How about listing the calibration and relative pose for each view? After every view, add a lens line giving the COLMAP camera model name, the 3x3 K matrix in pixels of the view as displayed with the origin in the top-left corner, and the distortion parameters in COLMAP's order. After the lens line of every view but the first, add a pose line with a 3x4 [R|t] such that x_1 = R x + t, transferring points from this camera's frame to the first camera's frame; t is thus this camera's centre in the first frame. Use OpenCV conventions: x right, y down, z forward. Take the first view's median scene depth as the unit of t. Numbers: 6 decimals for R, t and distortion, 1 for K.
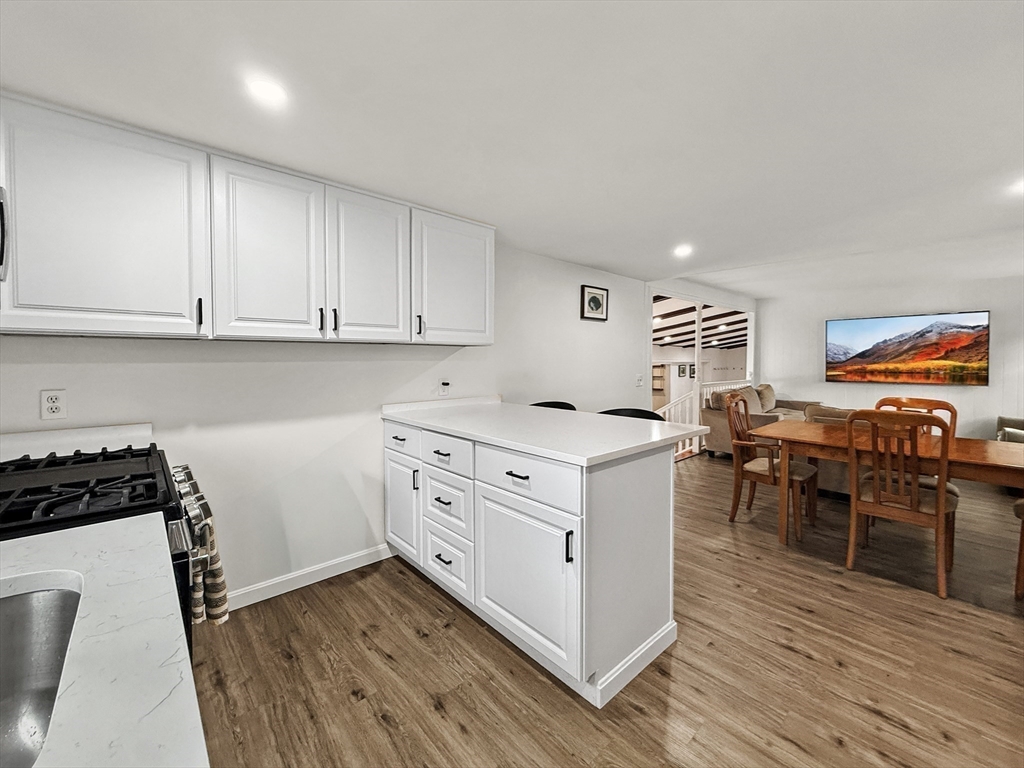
lens RADIAL K [[421.0, 0, 512.0], [0, 421.0, 384.0], [0, 0, 1]] dist [-0.000734, -0.000235]
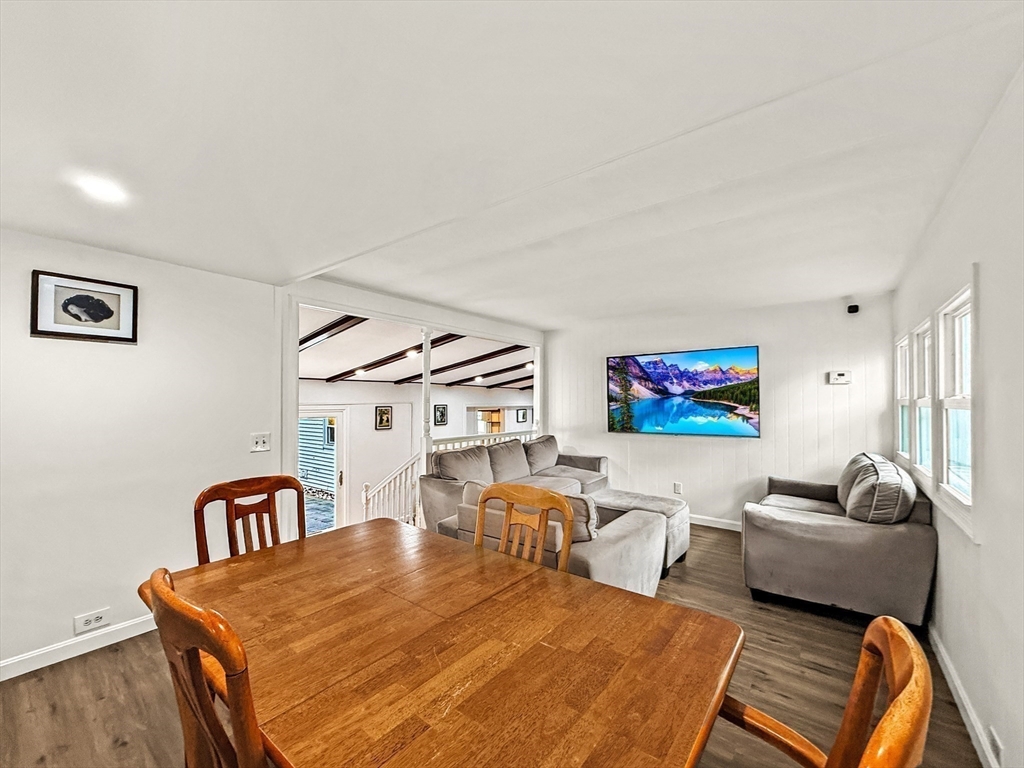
lens RADIAL K [[413.1, 0, 510.7], [0, 413.1, 395.4], [0, 0, 1]] dist [0.000312, -0.000050]
pose [[0.980182, 0.007511, 0.197958, 0.464954], [0.006374, 0.997568, -0.069413, -0.027924], [-0.197998, 0.069299, 0.977750, 0.275003]]
